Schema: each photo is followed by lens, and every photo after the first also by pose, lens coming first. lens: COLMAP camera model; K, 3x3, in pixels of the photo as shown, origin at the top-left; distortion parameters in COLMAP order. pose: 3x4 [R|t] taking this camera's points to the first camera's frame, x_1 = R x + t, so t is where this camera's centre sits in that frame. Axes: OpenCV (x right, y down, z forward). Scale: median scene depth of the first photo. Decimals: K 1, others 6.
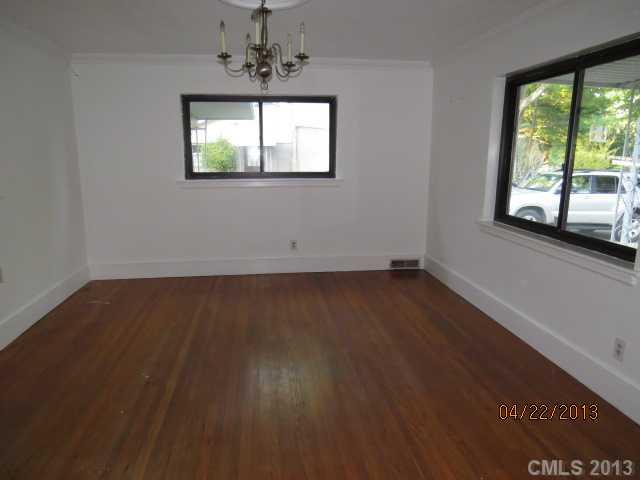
lens RADIAL K [[453.3, 0, 320.0], [0, 453.3, 240.0], [0, 0, 1]] dist [-0.051625, 0.003006]
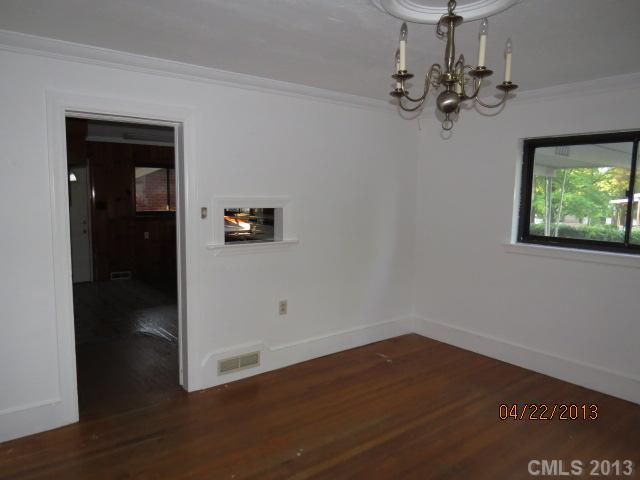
lens RADIAL K [[453.3, 0, 320.0], [0, 453.3, 240.0], [0, 0, 1]] dist [-0.051625, 0.003006]
pose [[0.514073, 0.096917, -0.852253, 0.348216], [-0.181476, 0.983392, 0.002364, -0.125833], [0.838329, 0.153448, 0.523124, 0.463858]]
